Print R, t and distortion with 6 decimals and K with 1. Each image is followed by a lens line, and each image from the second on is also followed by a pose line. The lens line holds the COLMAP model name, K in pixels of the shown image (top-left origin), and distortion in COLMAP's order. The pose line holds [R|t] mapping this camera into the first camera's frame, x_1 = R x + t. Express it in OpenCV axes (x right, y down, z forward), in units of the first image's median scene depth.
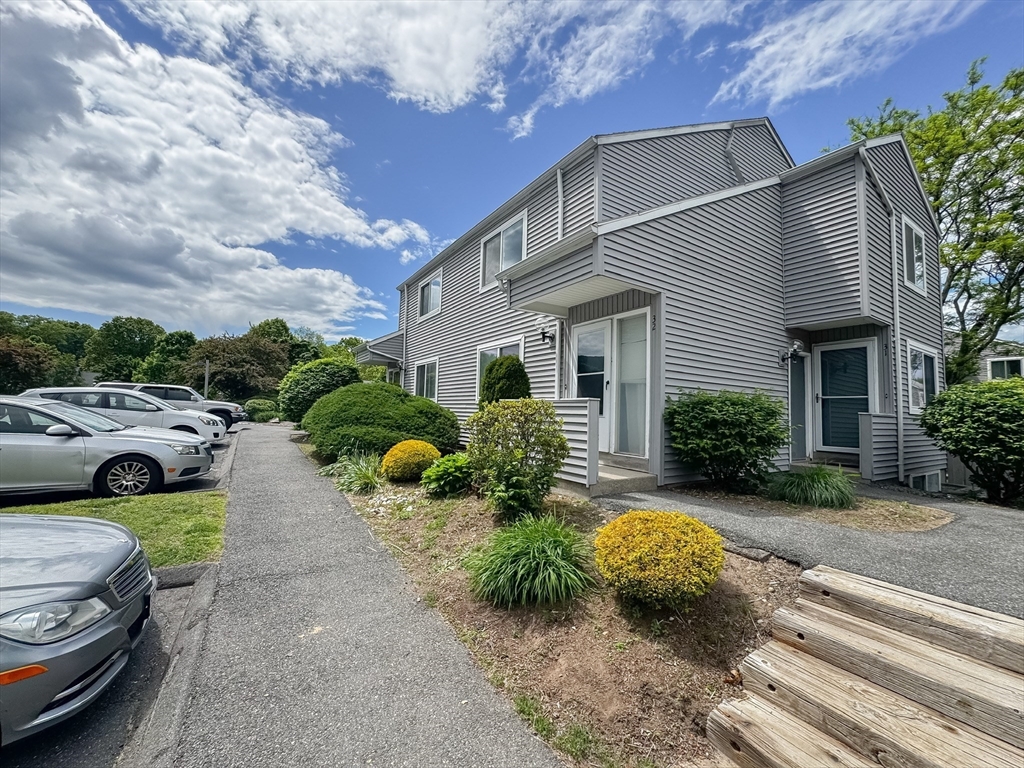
lens RADIAL K [[413.7, 0, 511.9], [0, 413.7, 382.5], [0, 0, 1]] dist [-0.037798, 0.016847]
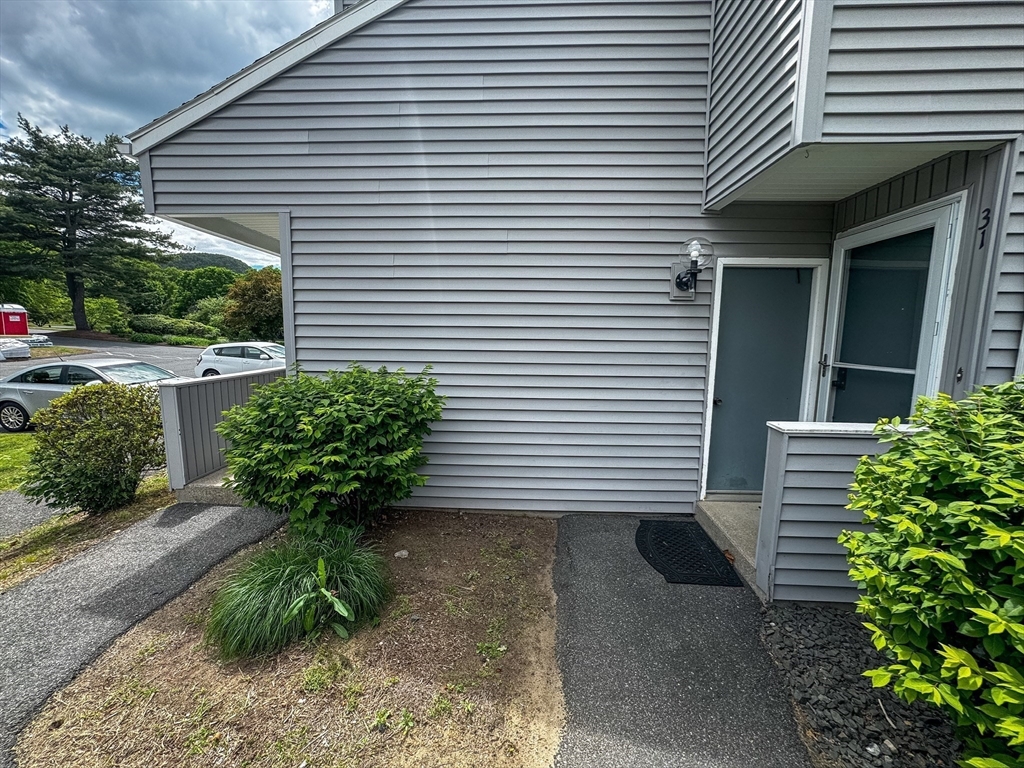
lens RADIAL K [[423.4, 0, 511.2], [0, 423.4, 383.3], [0, 0, 1]] dist [-0.033412, 0.013972]
pose [[0.817304, 0.055601, -0.573518, 0.424493], [0.038960, 0.987723, 0.151277, -0.012559], [0.574888, -0.145984, 0.805104, 0.267351]]
